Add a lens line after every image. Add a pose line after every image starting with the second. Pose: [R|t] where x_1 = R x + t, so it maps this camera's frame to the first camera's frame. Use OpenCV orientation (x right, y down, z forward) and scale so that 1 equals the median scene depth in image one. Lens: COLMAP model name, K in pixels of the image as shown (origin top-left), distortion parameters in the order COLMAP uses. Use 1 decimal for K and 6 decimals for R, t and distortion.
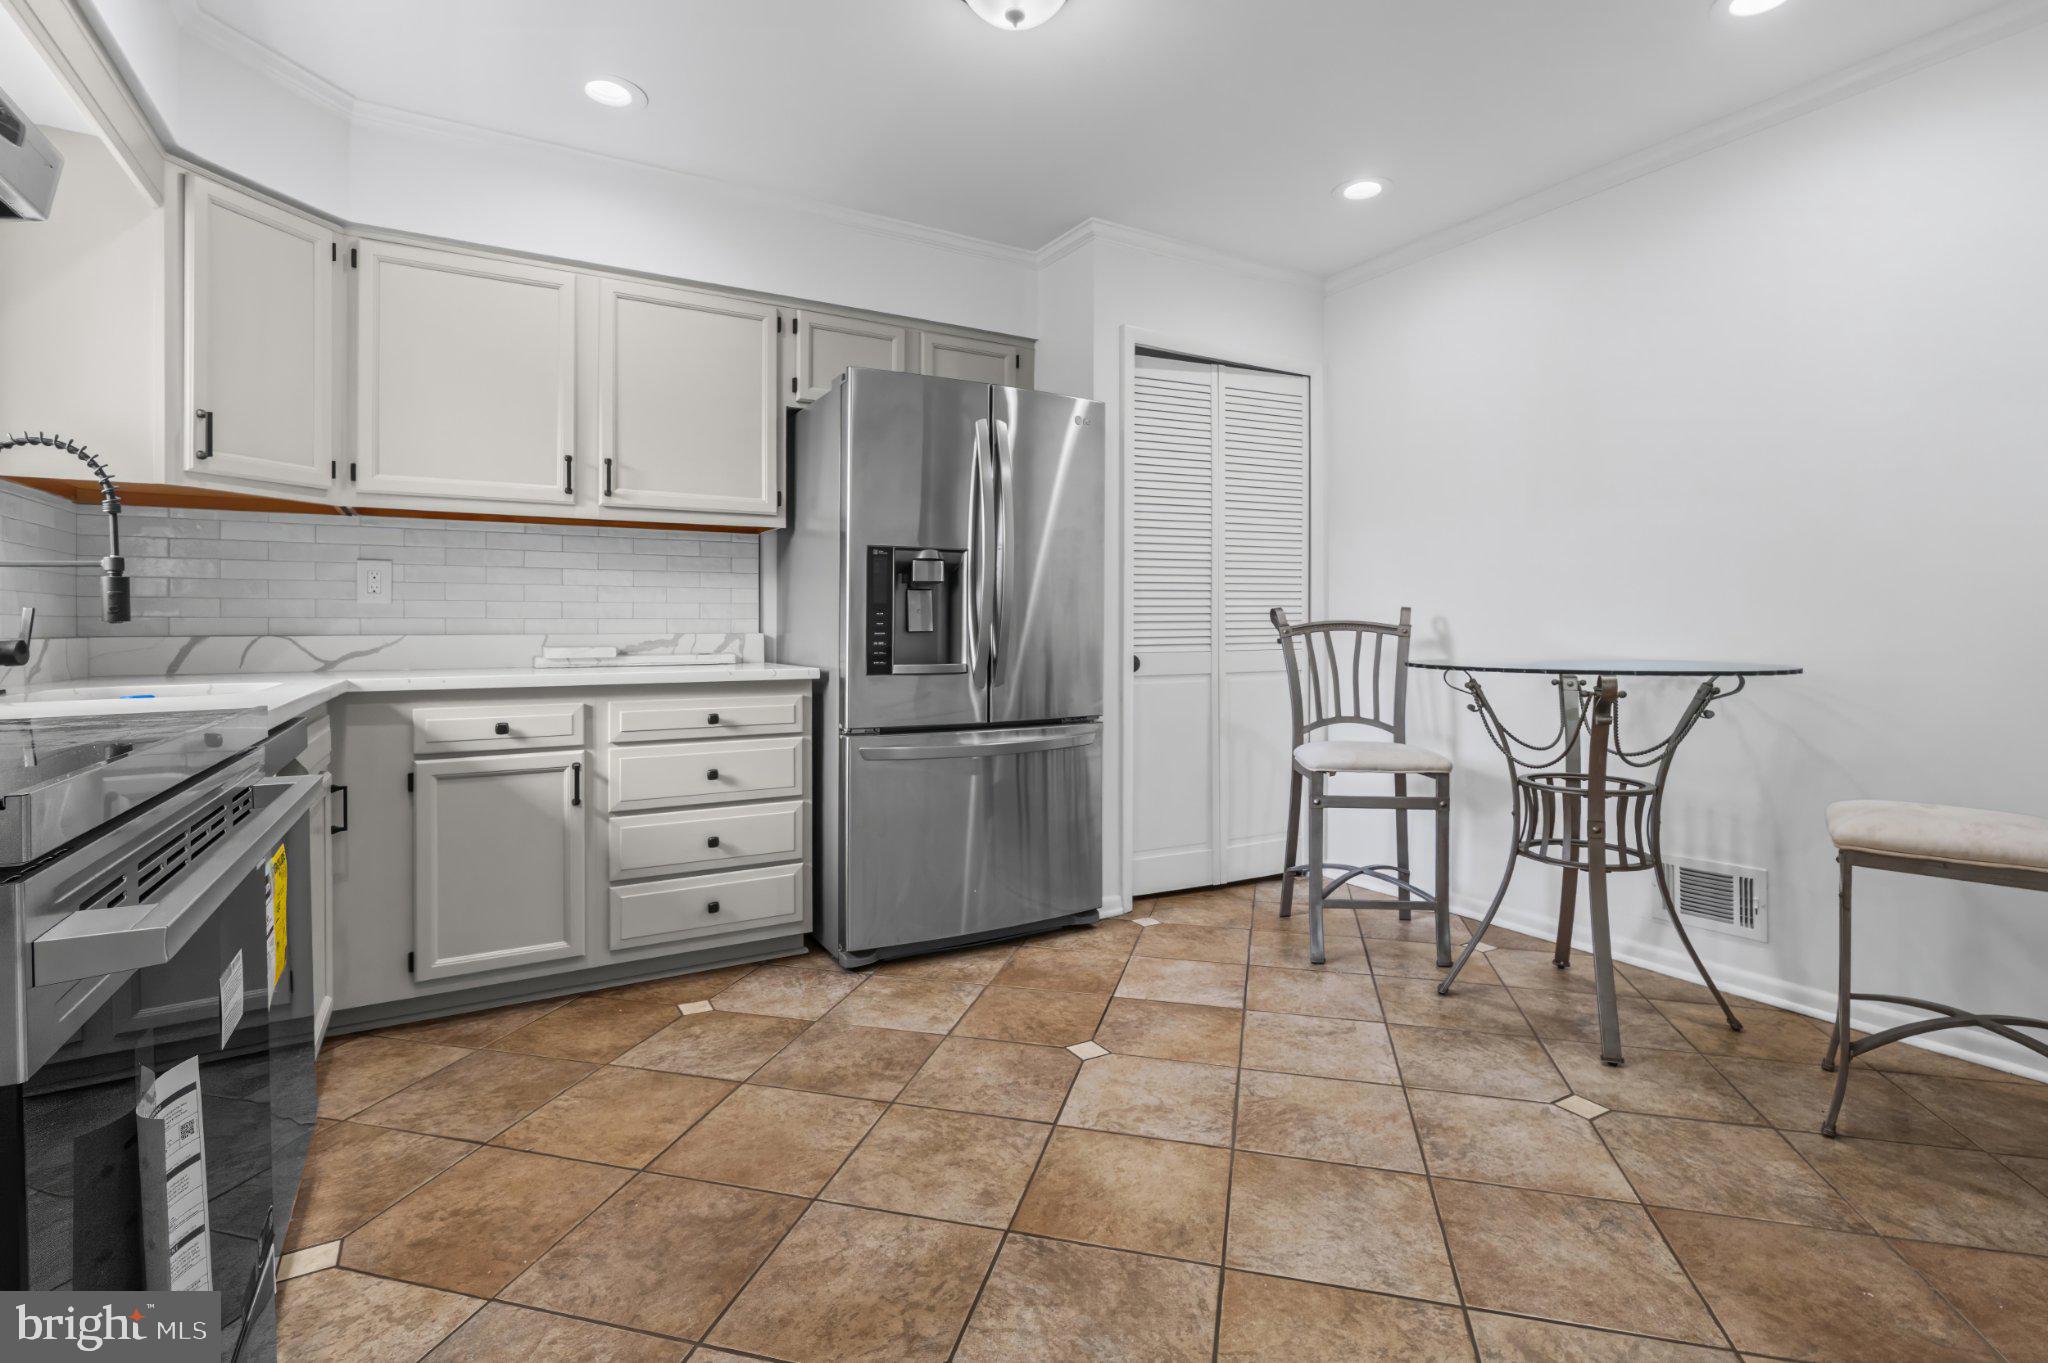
lens RADIAL K [[971.5, 0, 1033.6], [0, 971.5, 639.5], [0, 0, 1]] dist [-0.003940, -0.000578]
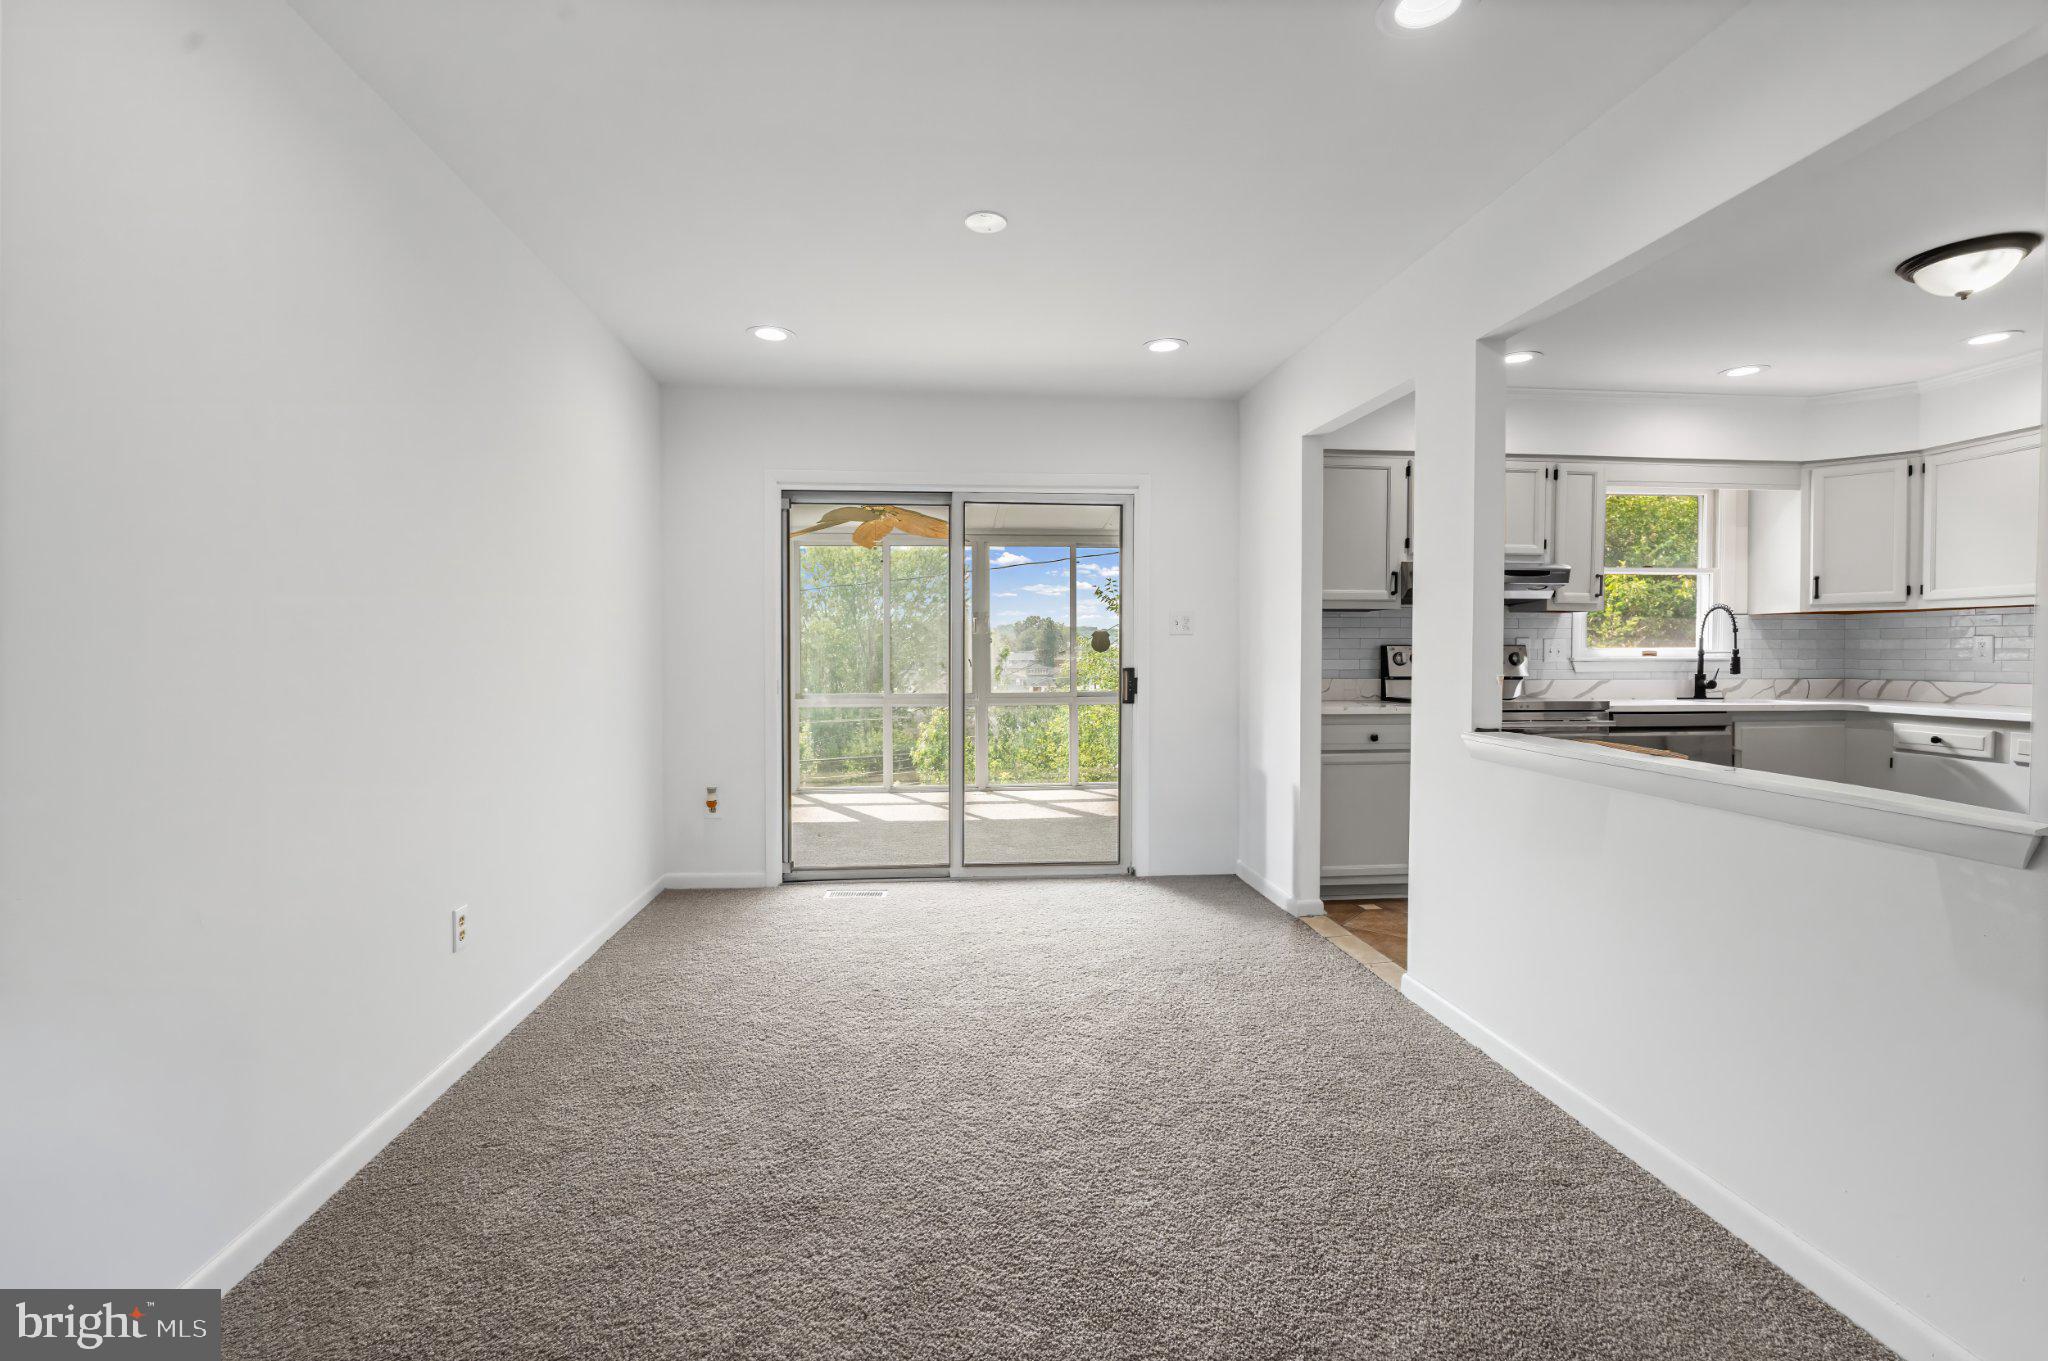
lens RADIAL K [[915.7, 0, 1024.0], [0, 915.7, 680.5], [0, 0, 1]] dist [-0.000165, 0.000116]
pose [[-0.416458, 0.029465, -0.908678, 1.510853], [-0.012202, 0.999204, 0.037993, -0.051051], [0.909073, 0.026910, -0.415766, 0.209602]]
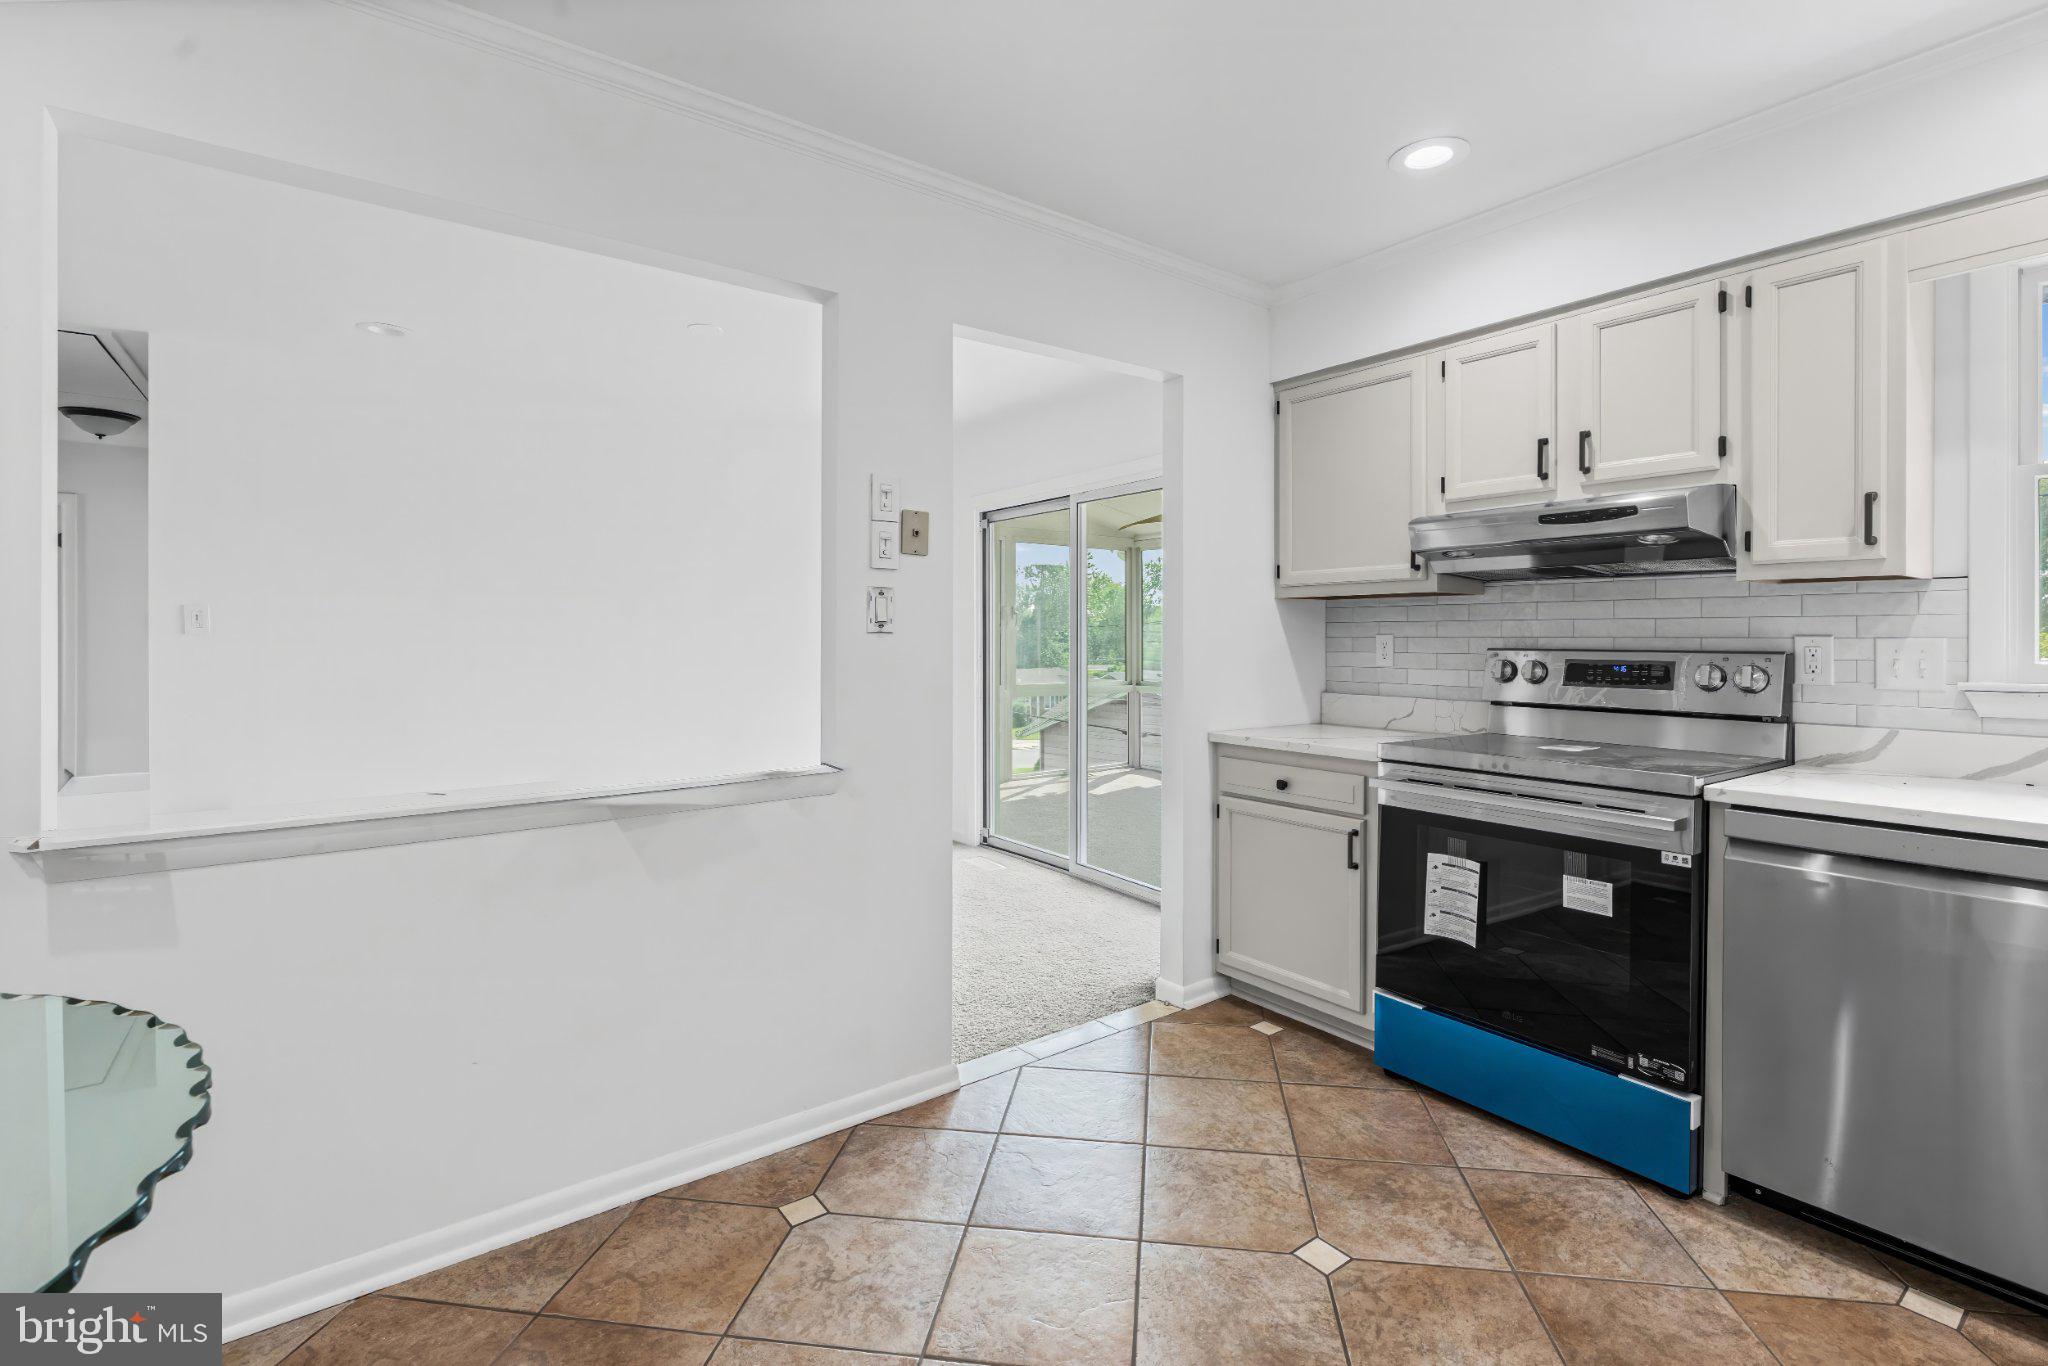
lens RADIAL K [[938.5, 0, 1034.0], [0, 938.5, 641.4], [0, 0, 1]] dist [-0.002941, -0.000729]
pose [[-0.994546, 0.004855, -0.104184, 0.239573], [0.002513, 0.999741, 0.022601, -0.095984], [0.104267, 0.022216, -0.994301, 1.175842]]
